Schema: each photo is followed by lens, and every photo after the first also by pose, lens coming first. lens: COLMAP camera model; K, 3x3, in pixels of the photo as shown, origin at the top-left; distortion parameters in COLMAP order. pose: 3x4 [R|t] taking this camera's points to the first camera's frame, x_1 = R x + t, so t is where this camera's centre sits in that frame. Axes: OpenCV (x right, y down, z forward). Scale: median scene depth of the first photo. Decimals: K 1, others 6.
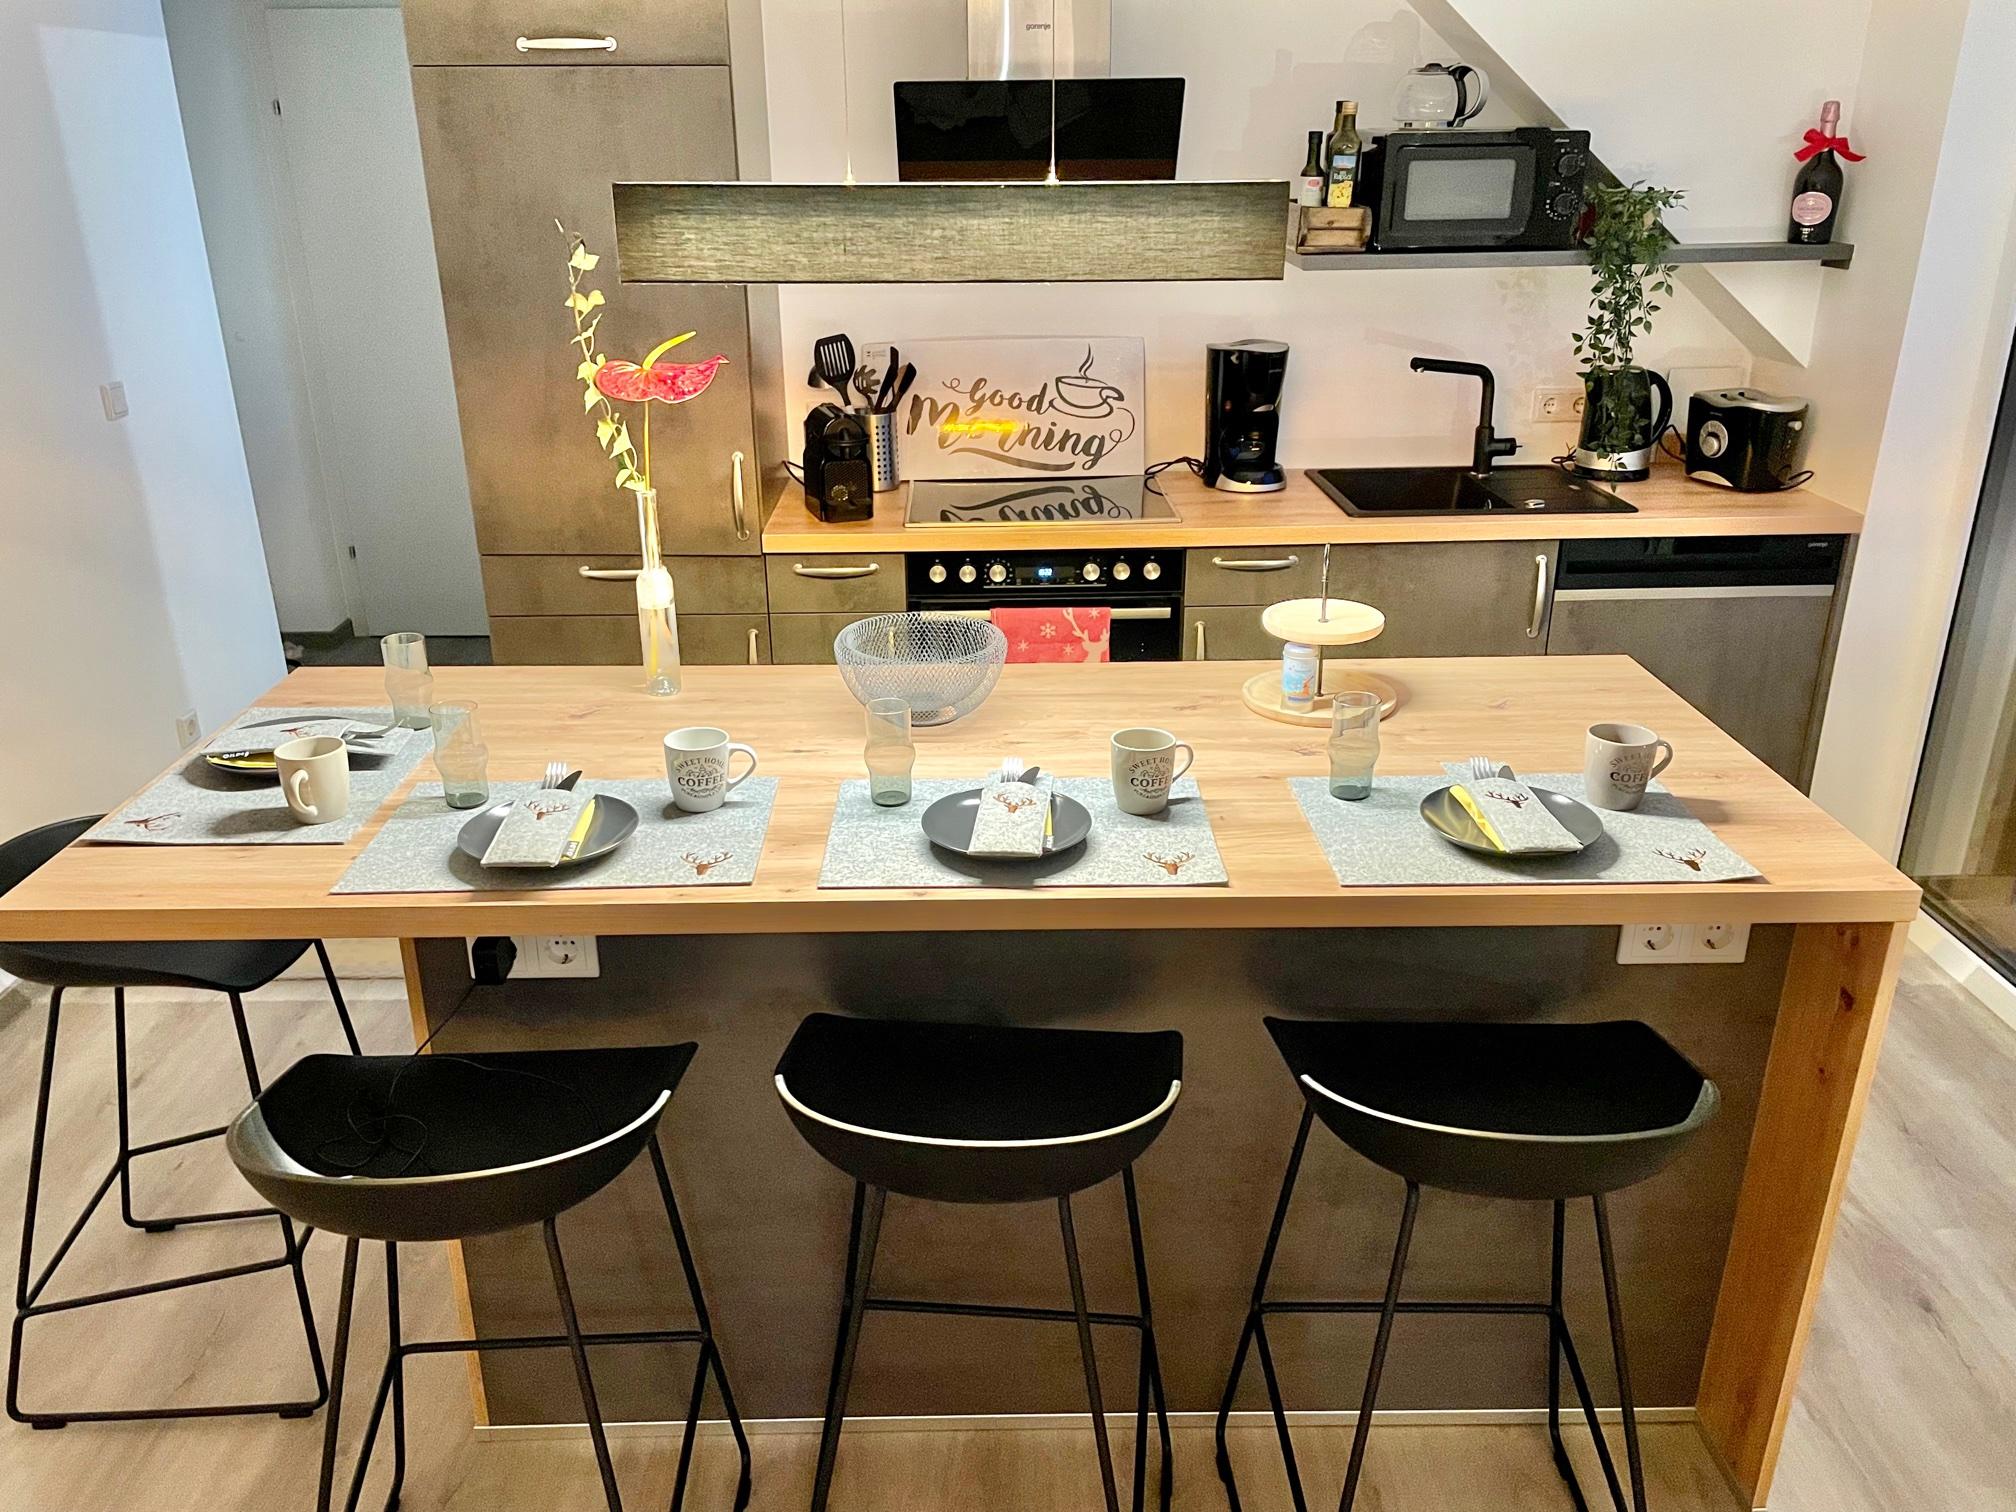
lens RADIAL K [[1515.1, 0, 1011.9], [0, 1515.1, 734.9], [0, 0, 1]] dist [0.087695, -0.115477]
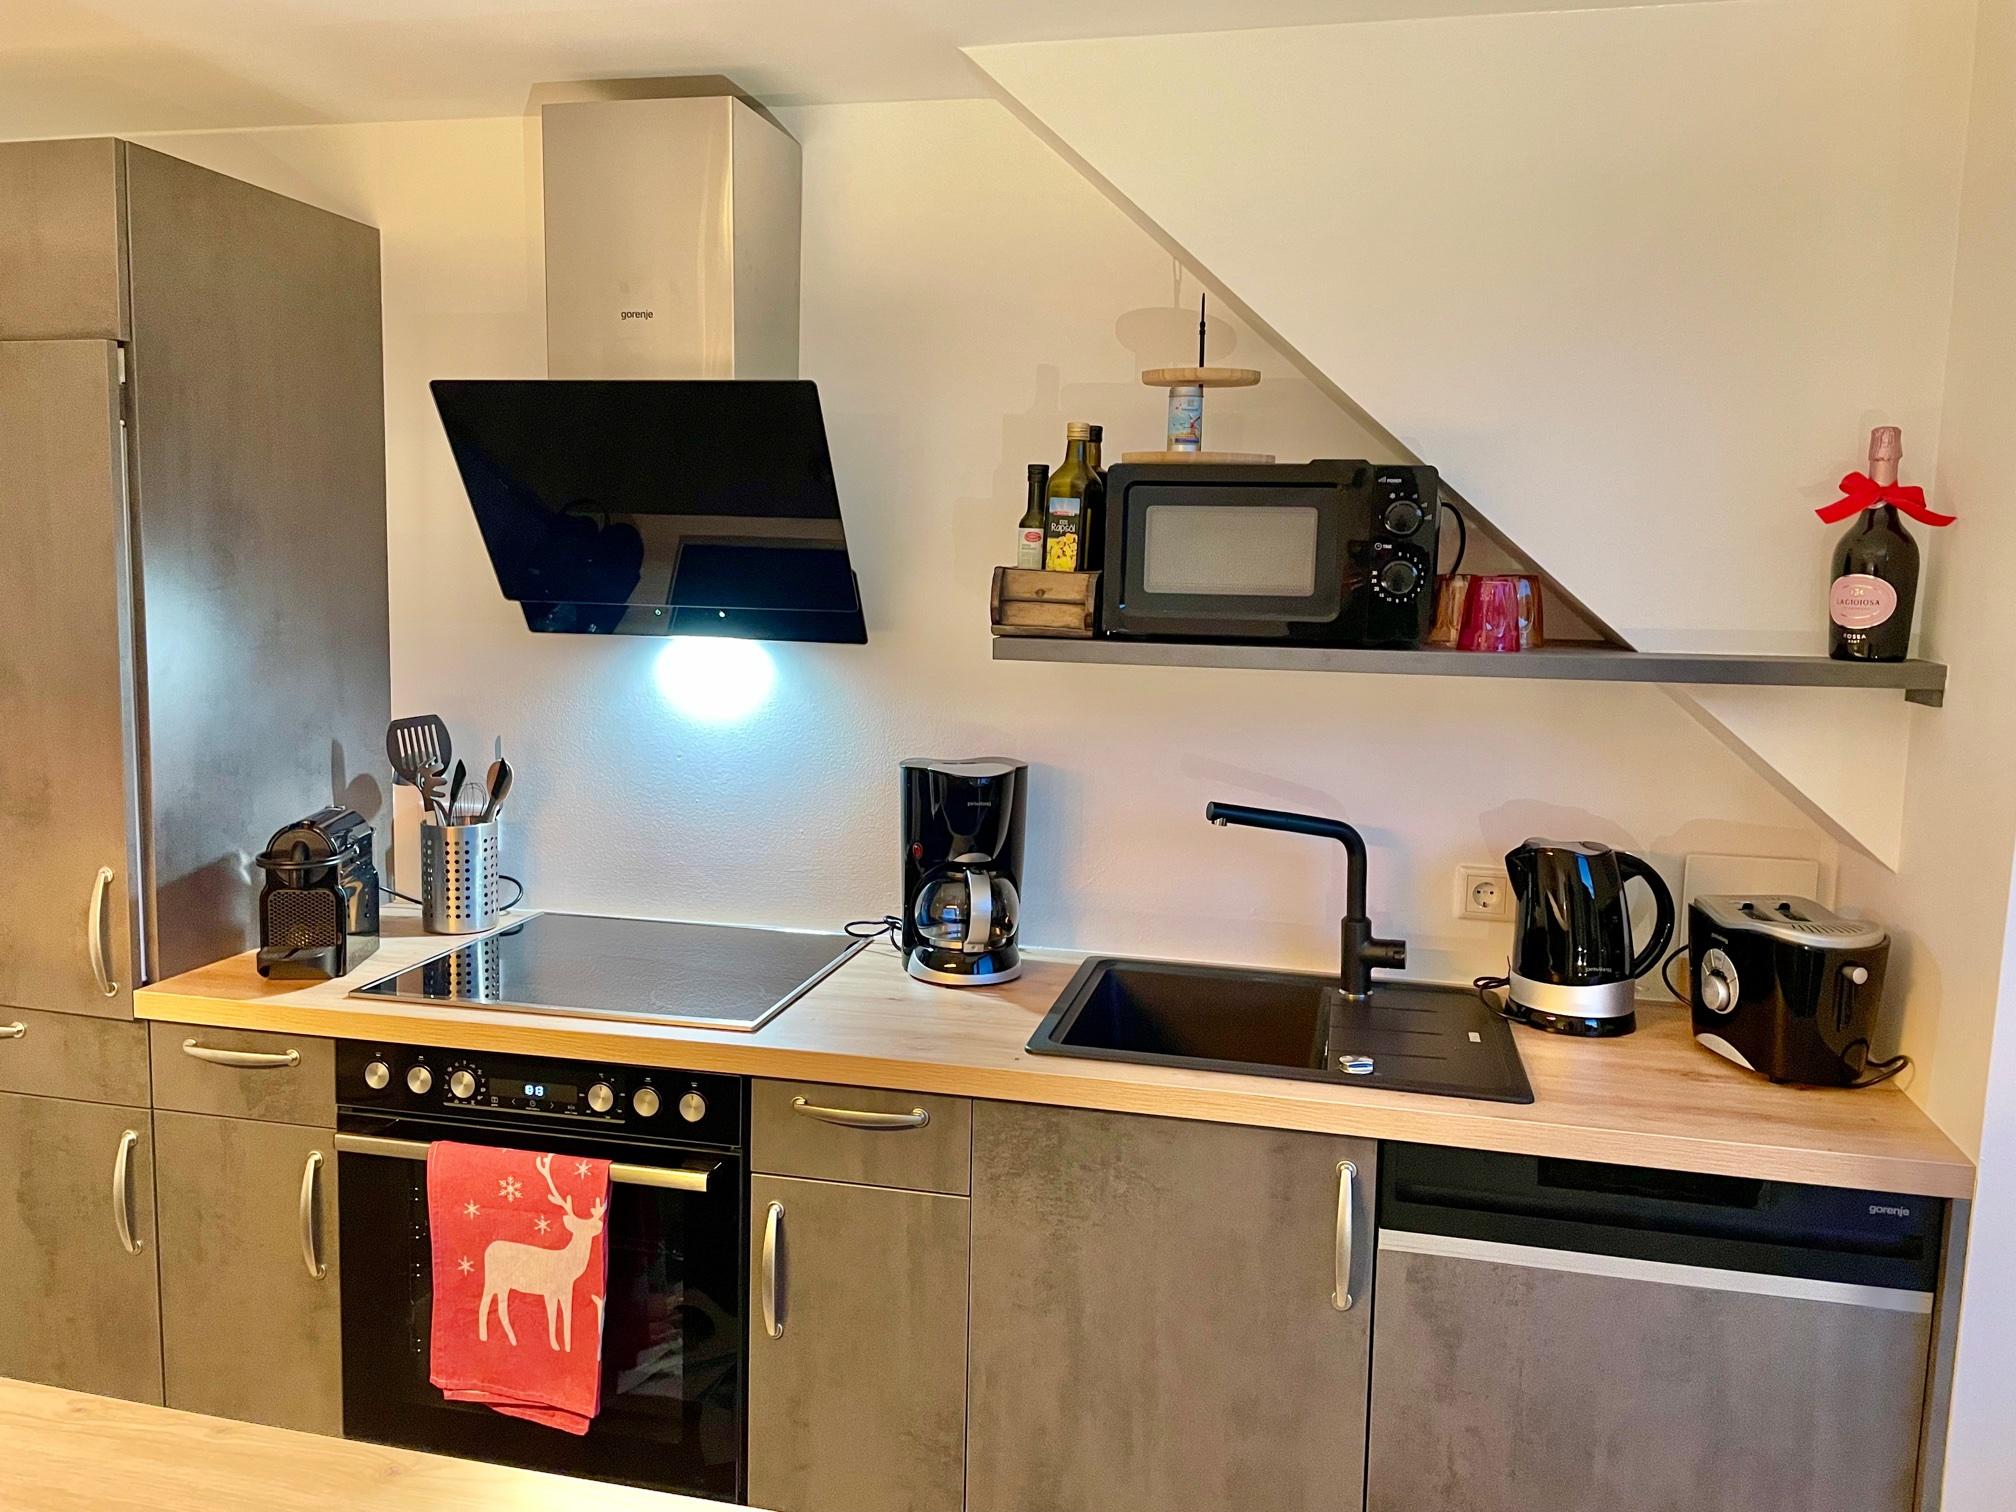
lens RADIAL K [[1515.1, 0, 1011.9], [0, 1515.1, 734.9], [0, 0, 1]] dist [0.087695, -0.115477]
pose [[0.968223, 0.058572, -0.243131, 0.355558], [-0.118972, 0.963008, -0.241788, -0.118084], [0.219975, 0.263030, 0.939375, 0.405416]]
